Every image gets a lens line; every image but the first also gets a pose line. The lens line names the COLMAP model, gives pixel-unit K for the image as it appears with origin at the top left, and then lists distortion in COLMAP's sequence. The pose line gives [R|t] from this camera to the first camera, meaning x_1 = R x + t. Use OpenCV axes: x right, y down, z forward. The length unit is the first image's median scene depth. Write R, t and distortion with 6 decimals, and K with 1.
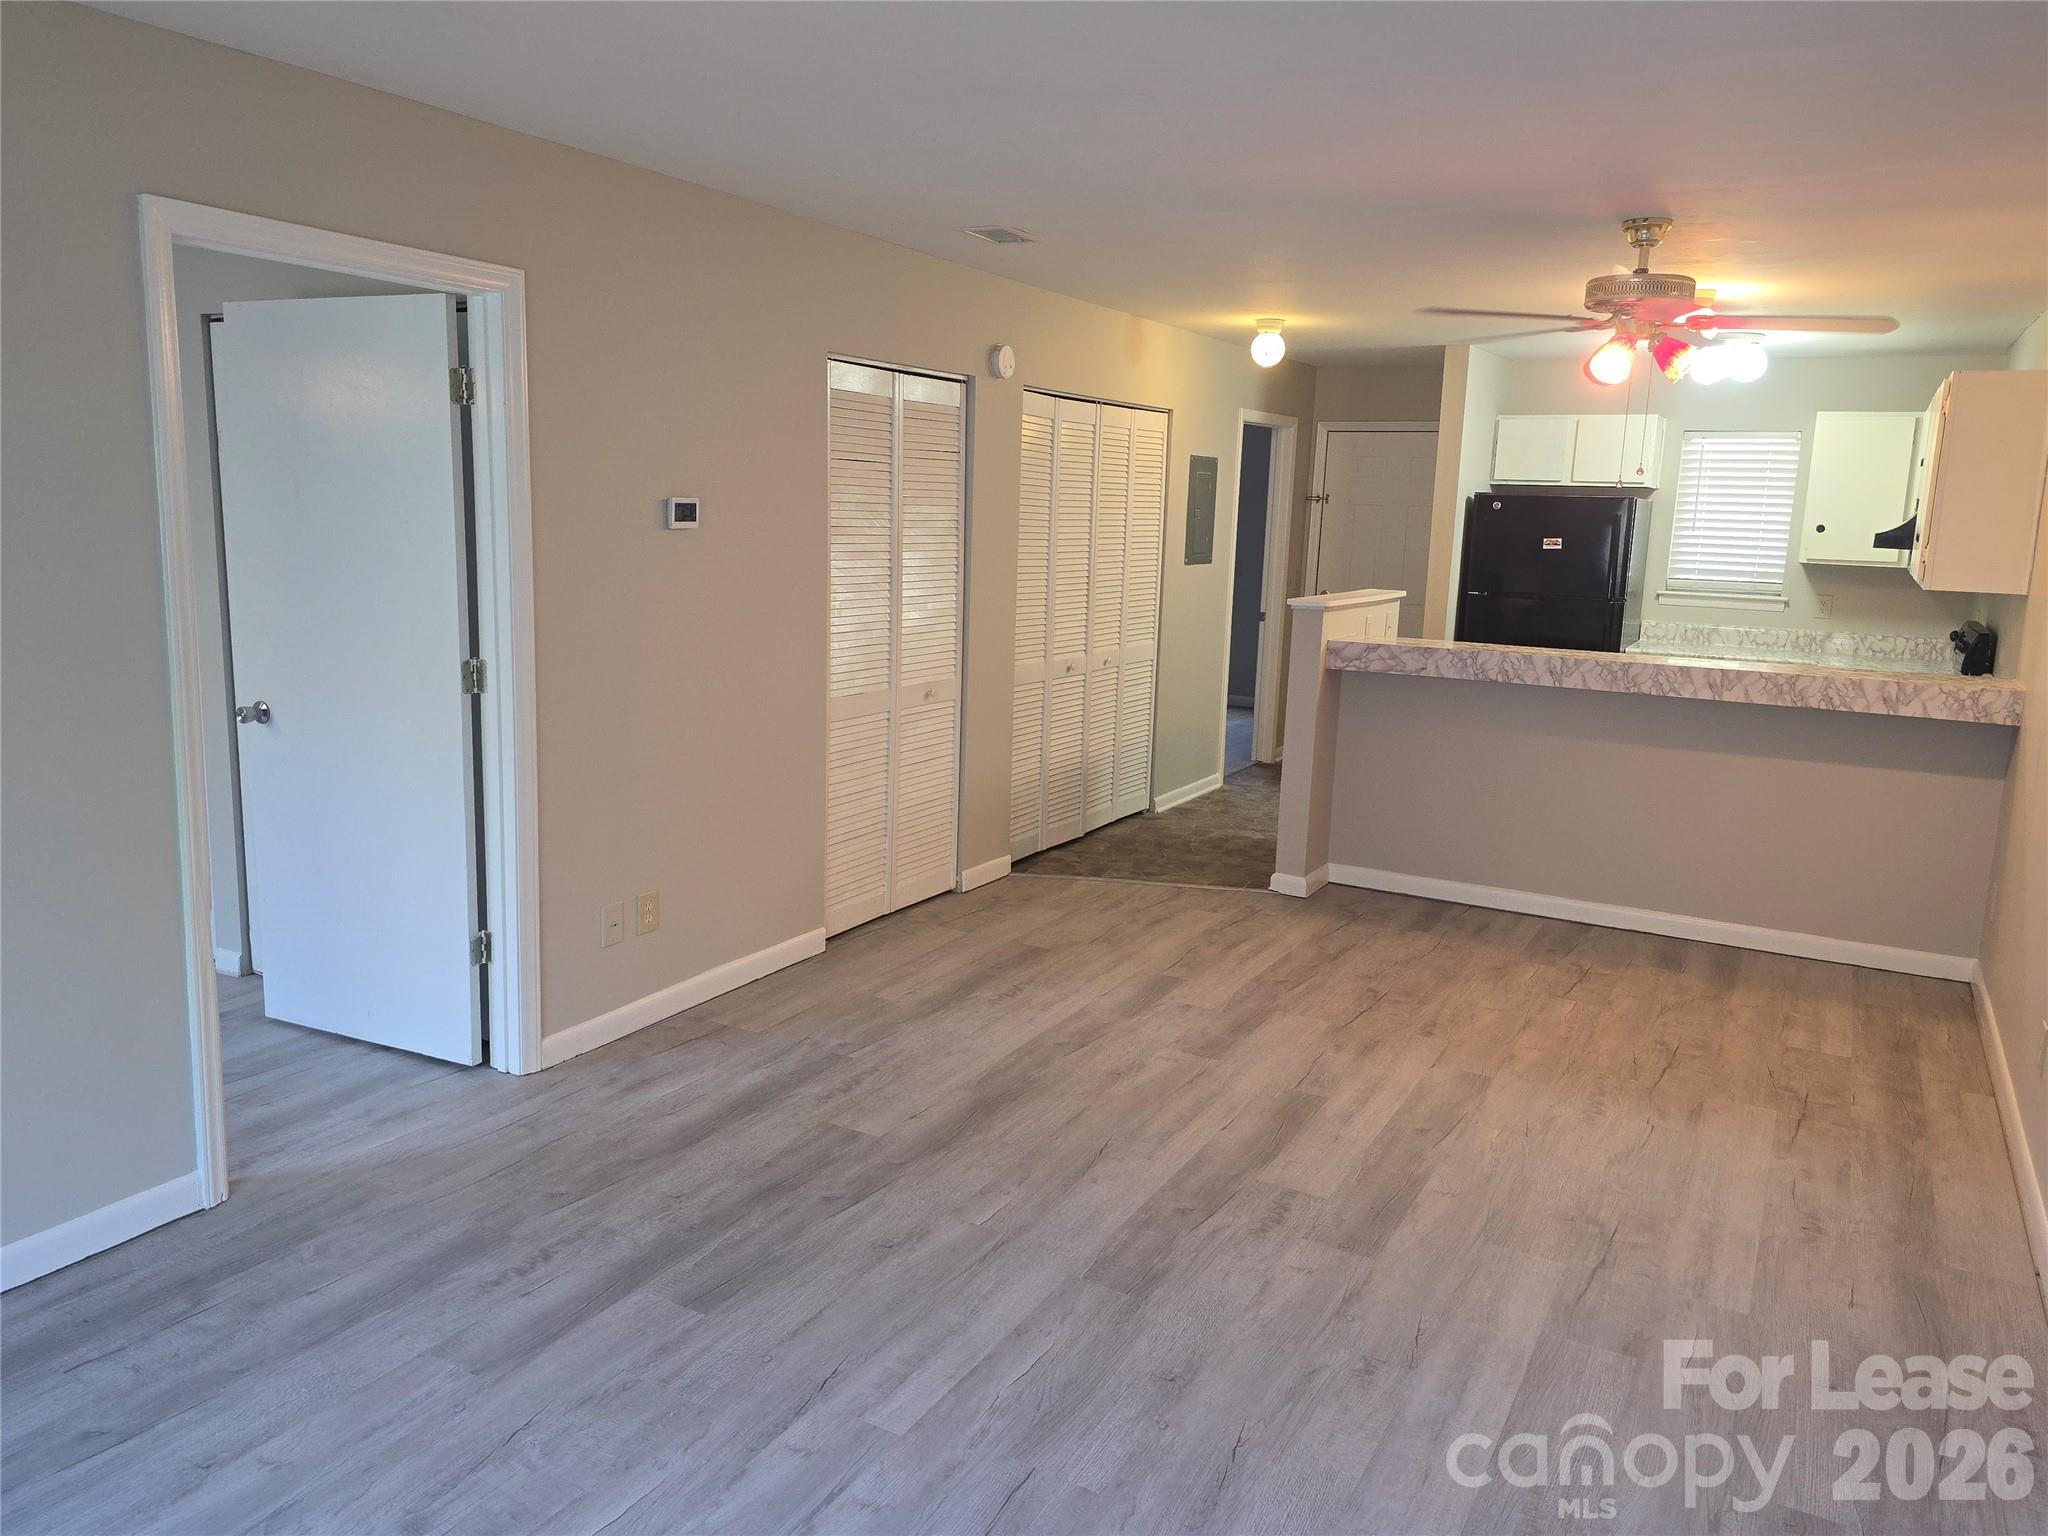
lens RADIAL K [[1458.3, 0, 1028.1], [0, 1458.3, 748.0], [0, 0, 1]] dist [0.085209, -0.100300]
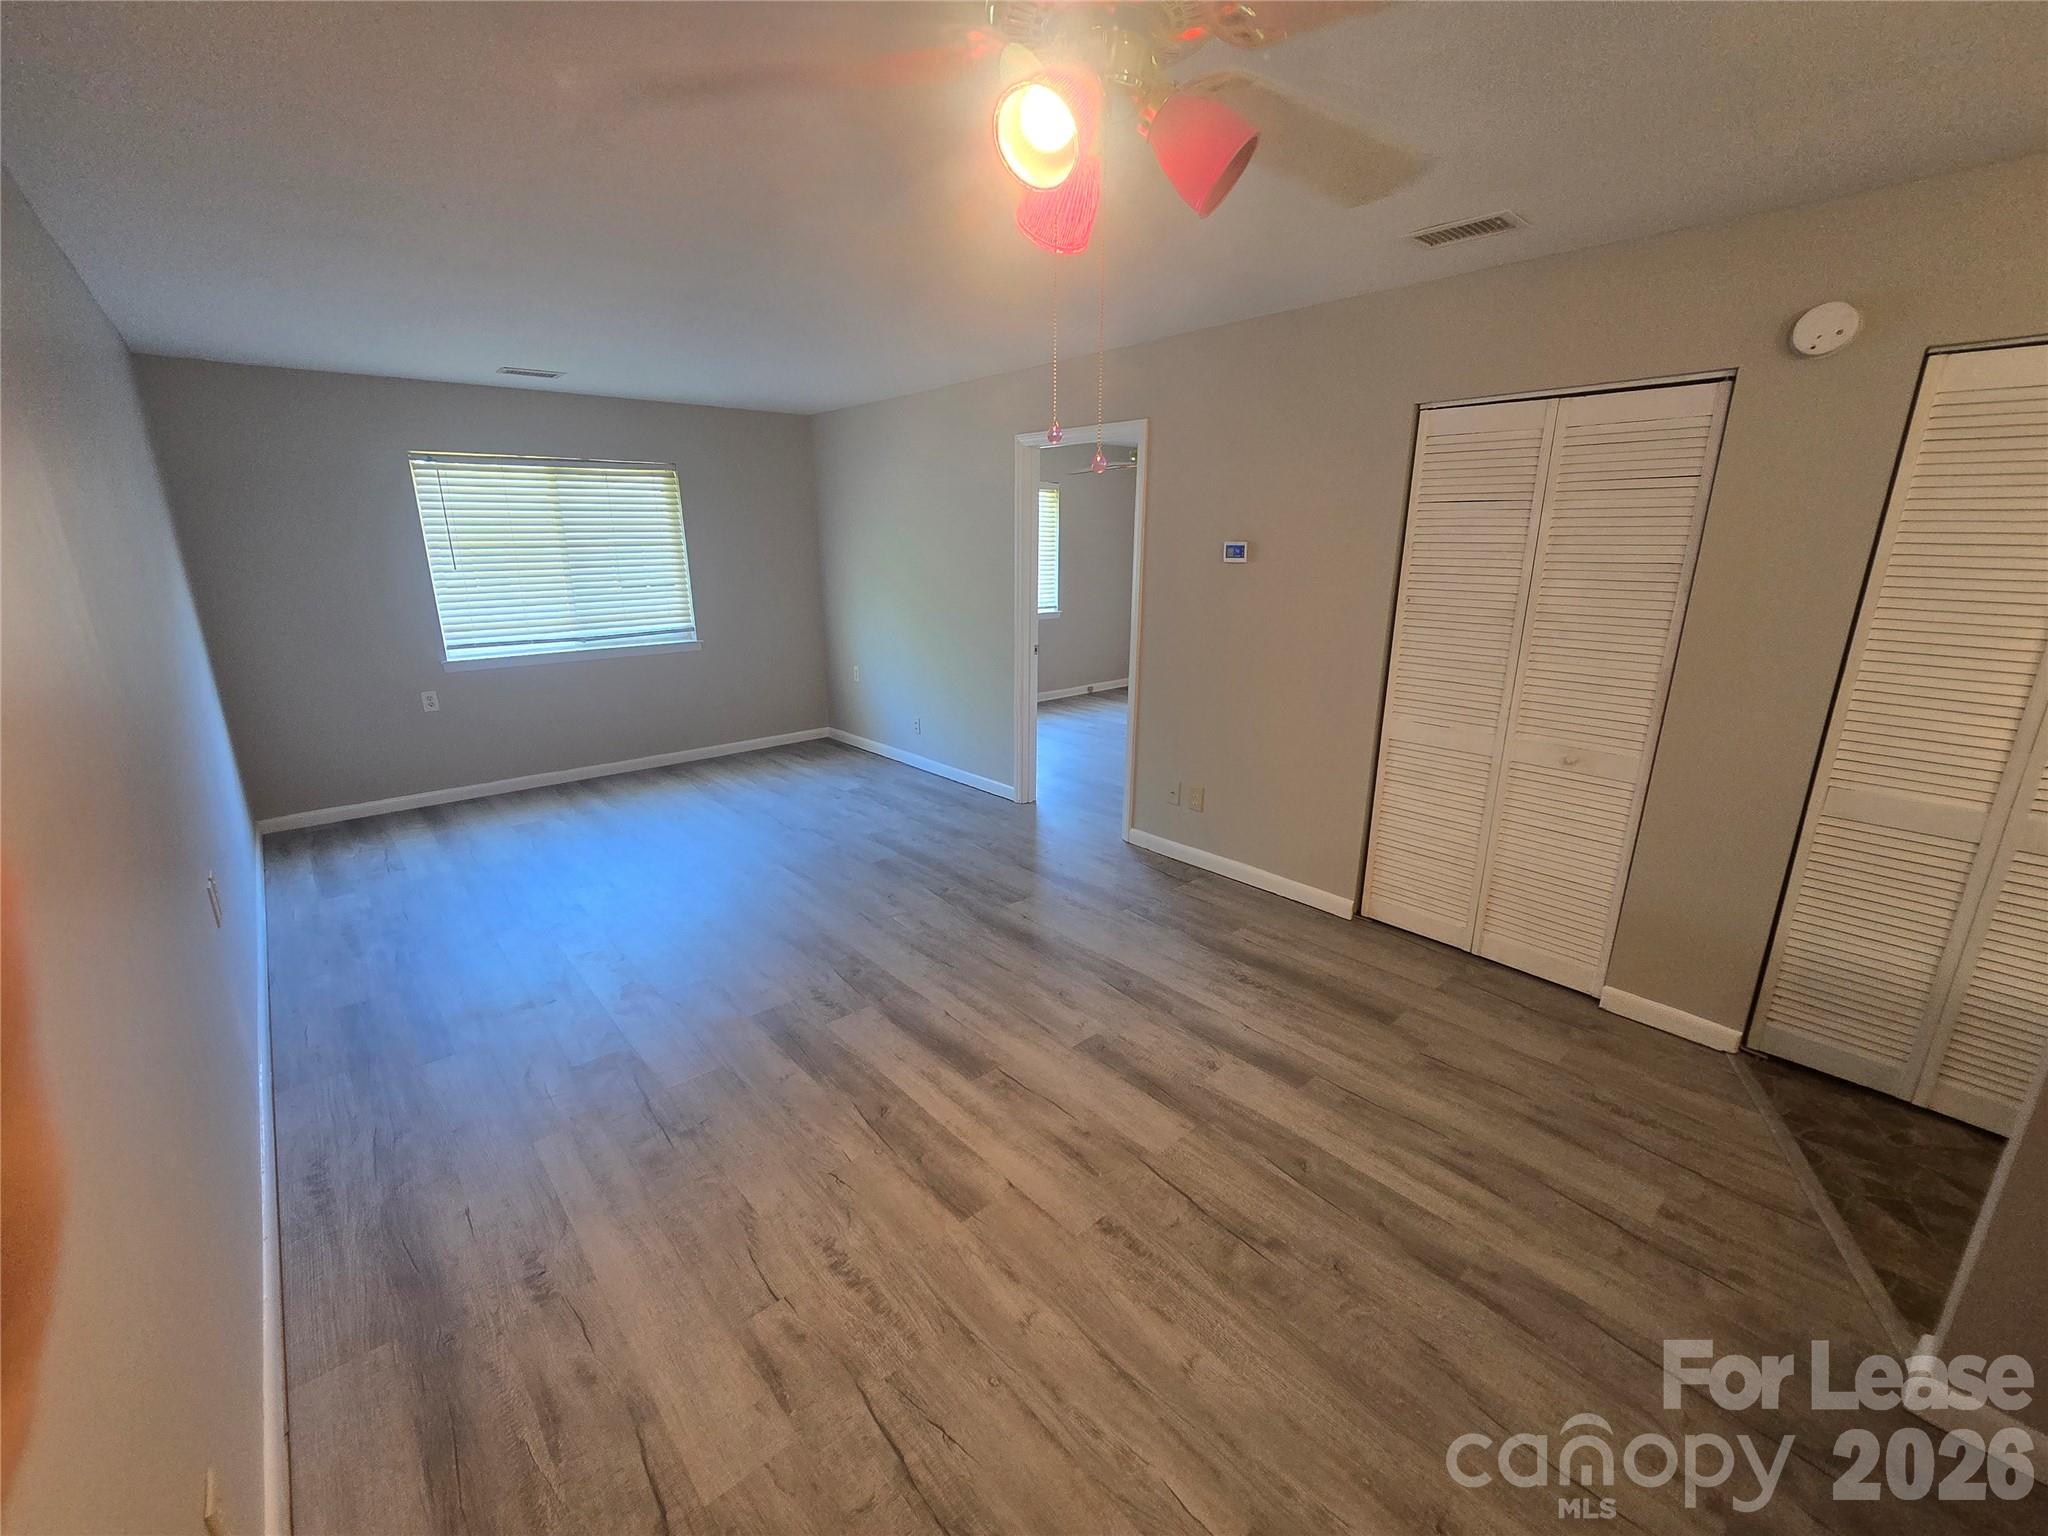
lens RADIAL K [[847.6, 0, 1022.4], [0, 847.6, 778.2], [0, 0, 1]] dist [-0.001199, -0.000388]
pose [[-0.337504, 0.229039, -0.913035, 0.607305], [-0.169966, 0.939177, 0.298425, -0.145406], [0.925852, 0.255905, -0.278048, 0.972606]]
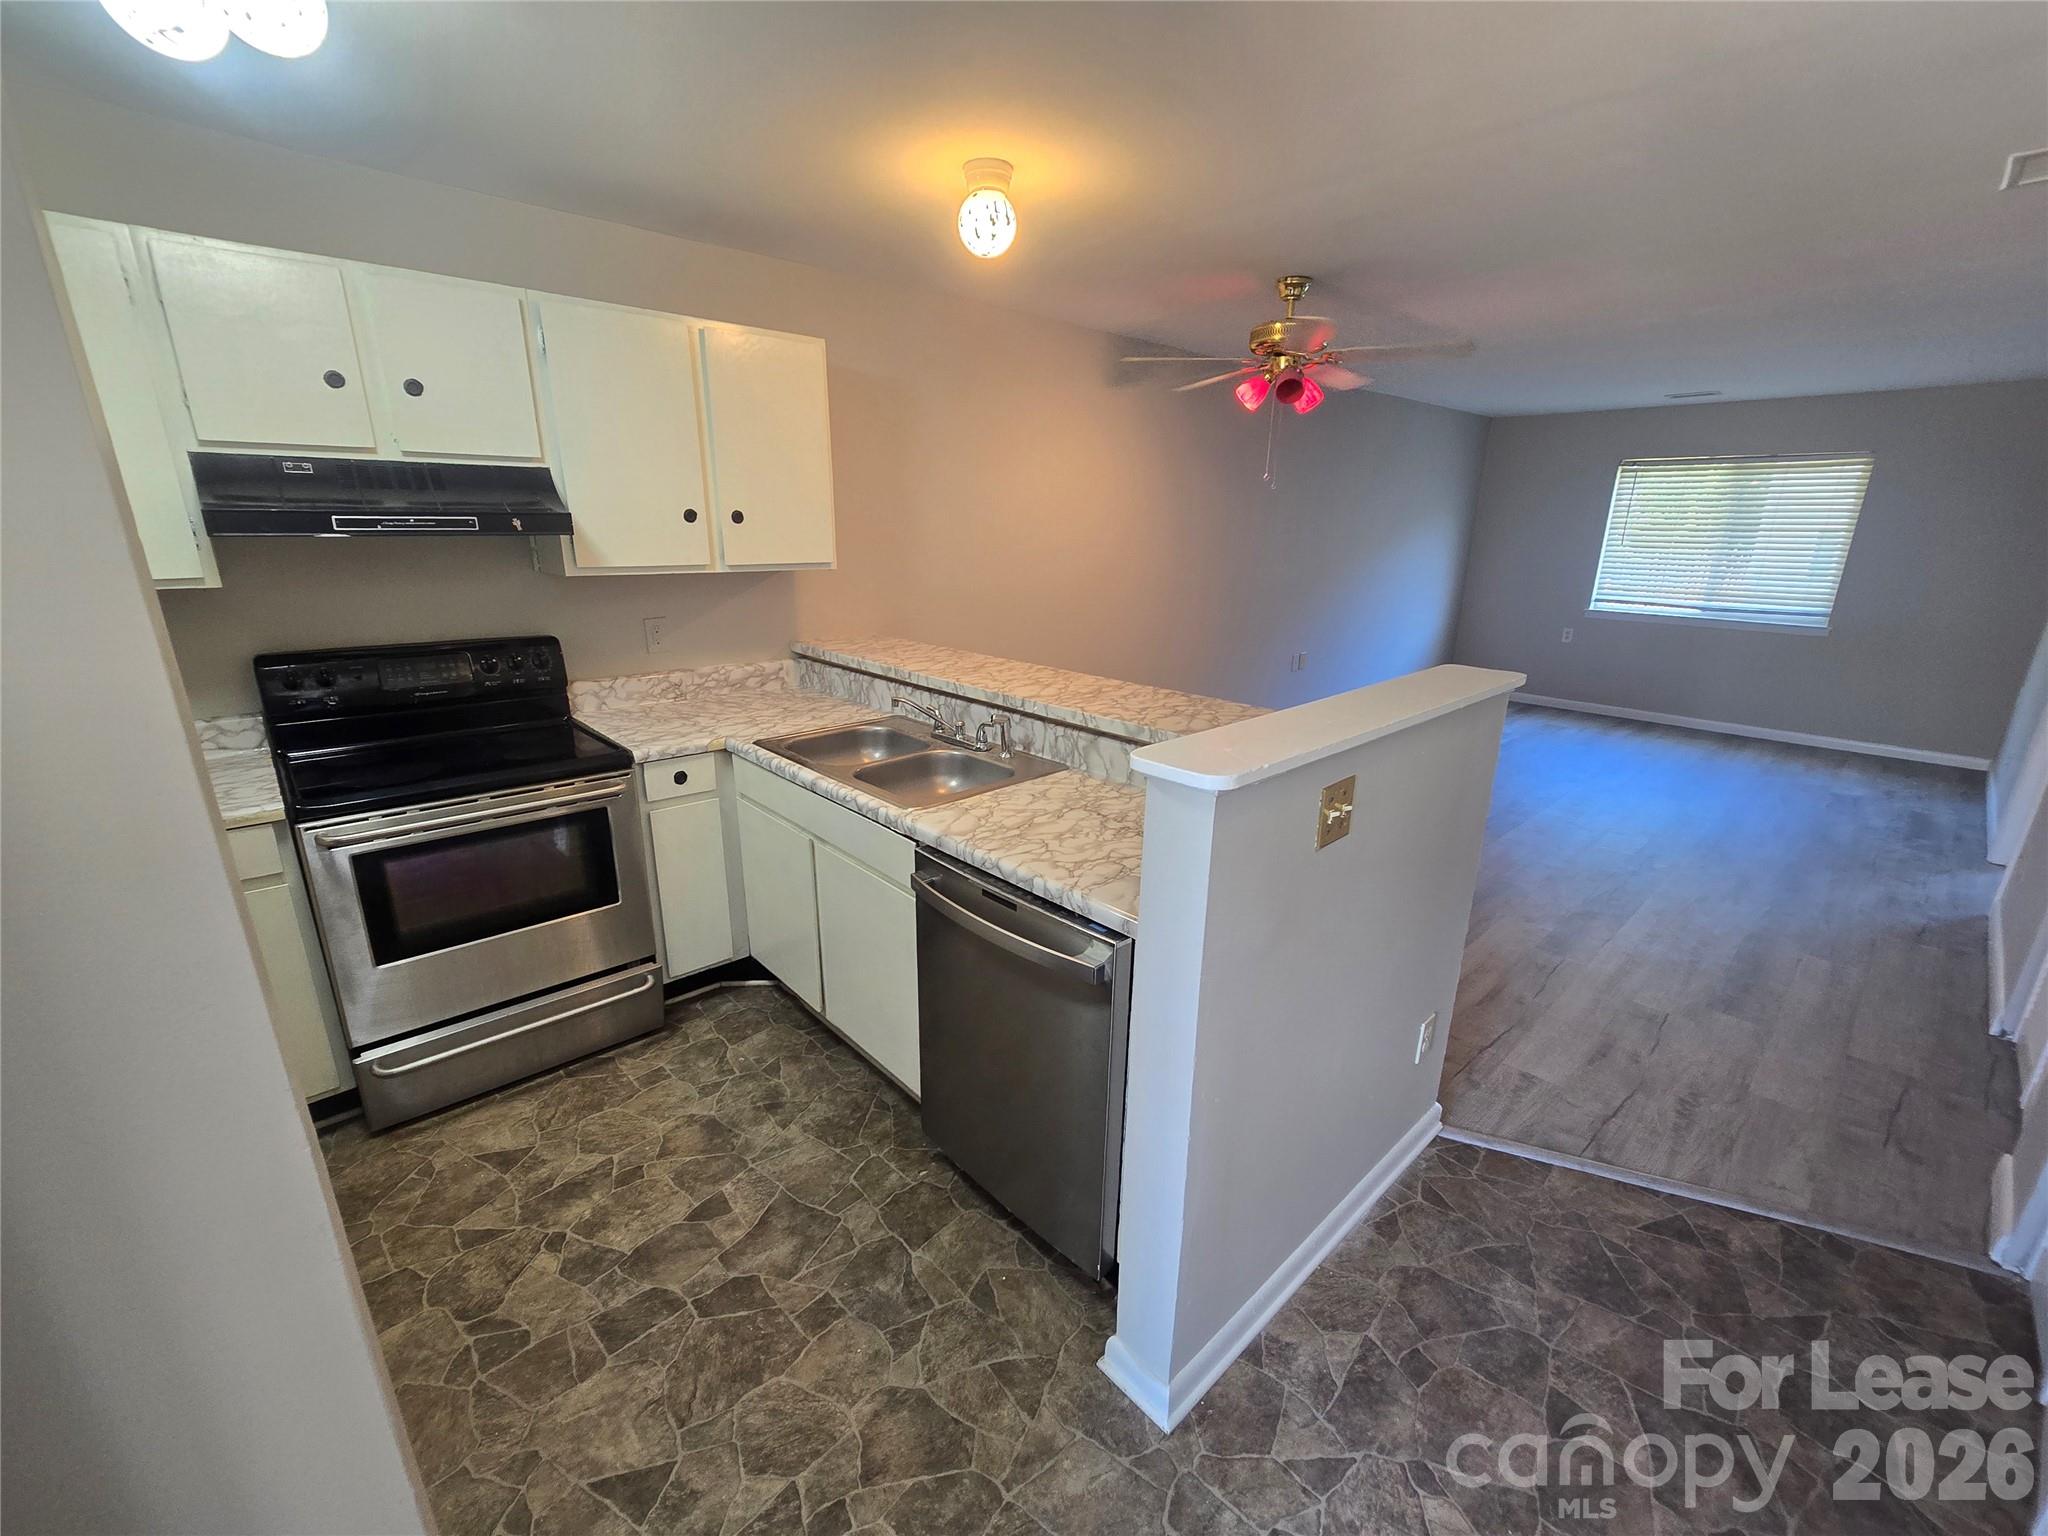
lens RADIAL K [[843.2, 0, 1027.2], [0, 843.2, 776.1], [0, 0, 1]] dist [-0.002538, -0.000957]
pose [[-0.948667, -0.133874, 0.286548, 0.322155], [0.011042, 0.891428, 0.453028, -0.265938], [-0.316085, 0.432937, -0.844189, 1.667856]]
